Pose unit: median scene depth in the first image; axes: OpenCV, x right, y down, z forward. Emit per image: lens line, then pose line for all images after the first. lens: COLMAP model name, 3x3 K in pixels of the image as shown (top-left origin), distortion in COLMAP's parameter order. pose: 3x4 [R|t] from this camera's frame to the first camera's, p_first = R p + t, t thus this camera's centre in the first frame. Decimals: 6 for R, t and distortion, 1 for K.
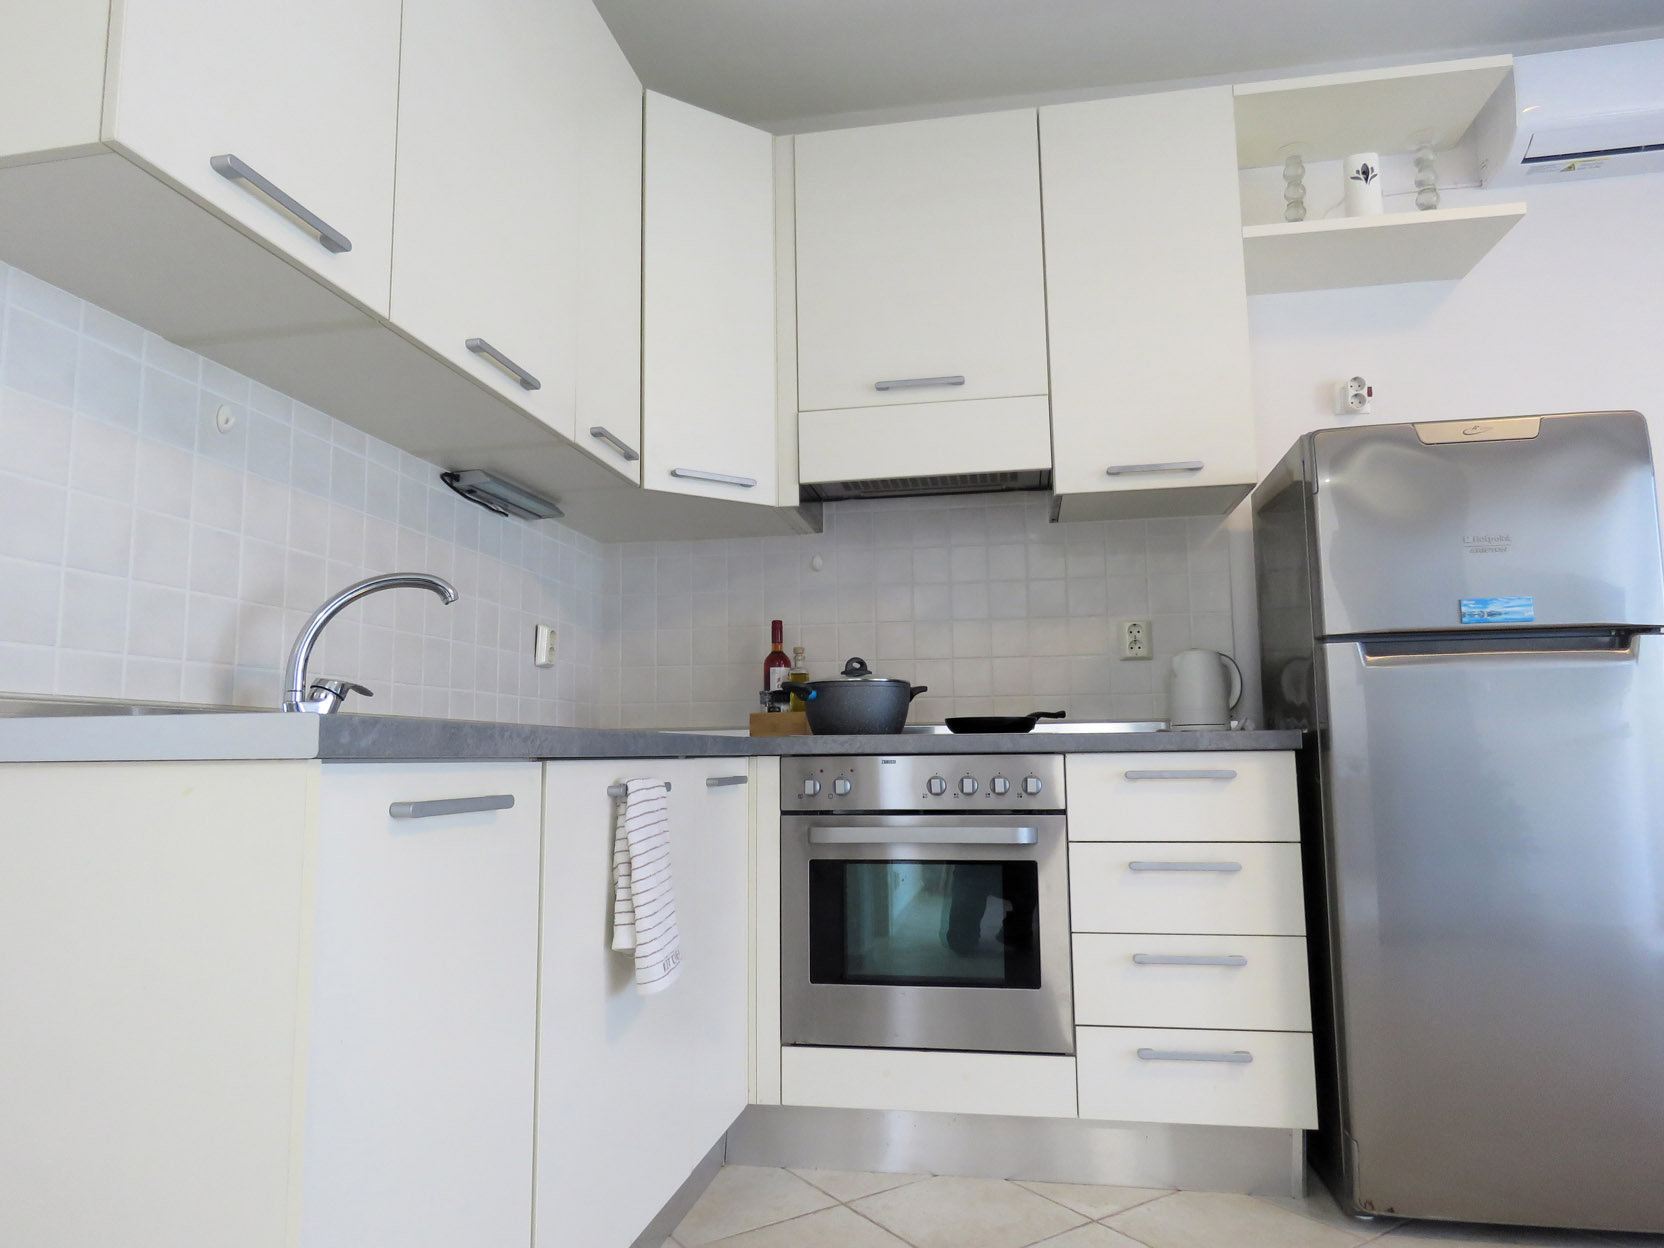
lens RADIAL K [[1080.8, 0, 832.0], [0, 1080.8, 624.0], [0, 0, 1]] dist [-0.004019, -0.001606]
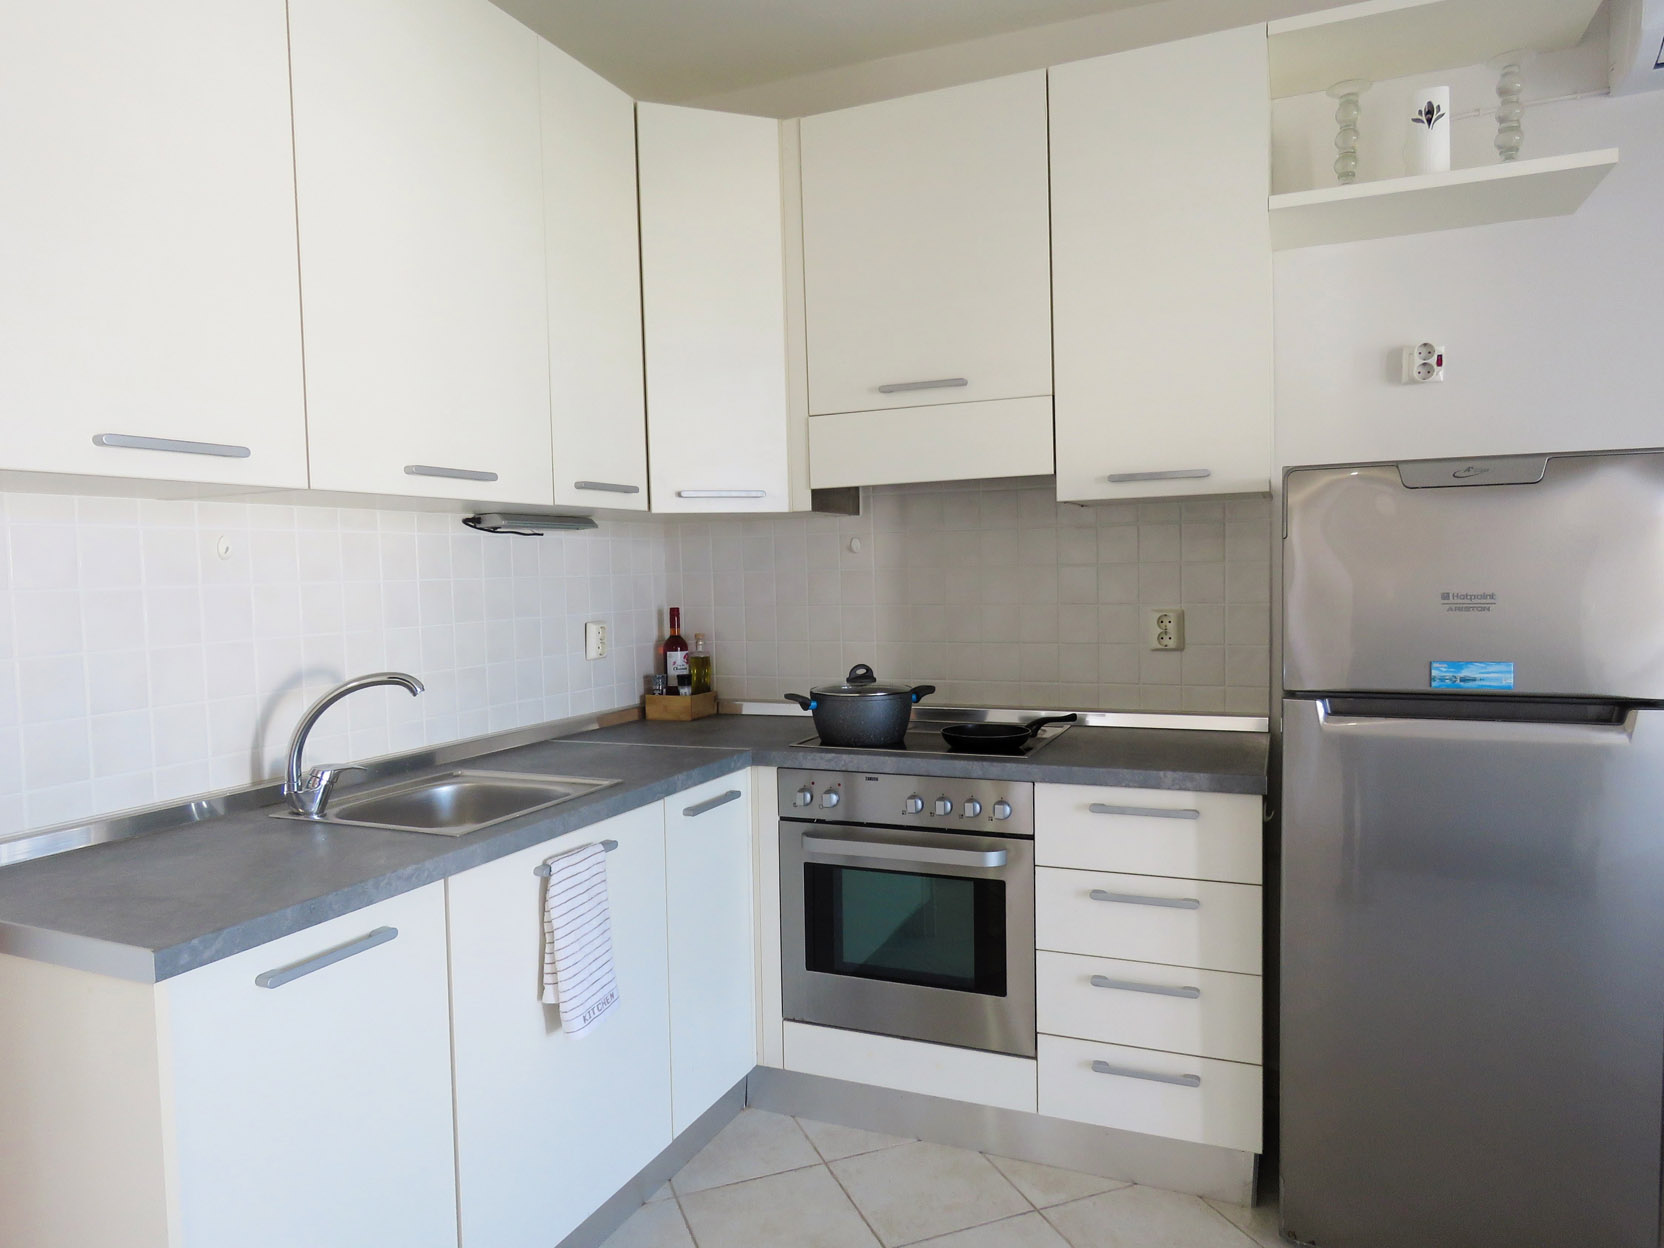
lens RADIAL K [[1096.6, 0, 832.0], [0, 1096.6, 624.0], [0, 0, 1]] dist [-0.001864, -0.000257]
pose [[0.973670, 0.002376, -0.227951, 0.263037], [0.037442, 0.984699, 0.170194, -0.209474], [0.224867, -0.174247, 0.958683, -0.013529]]
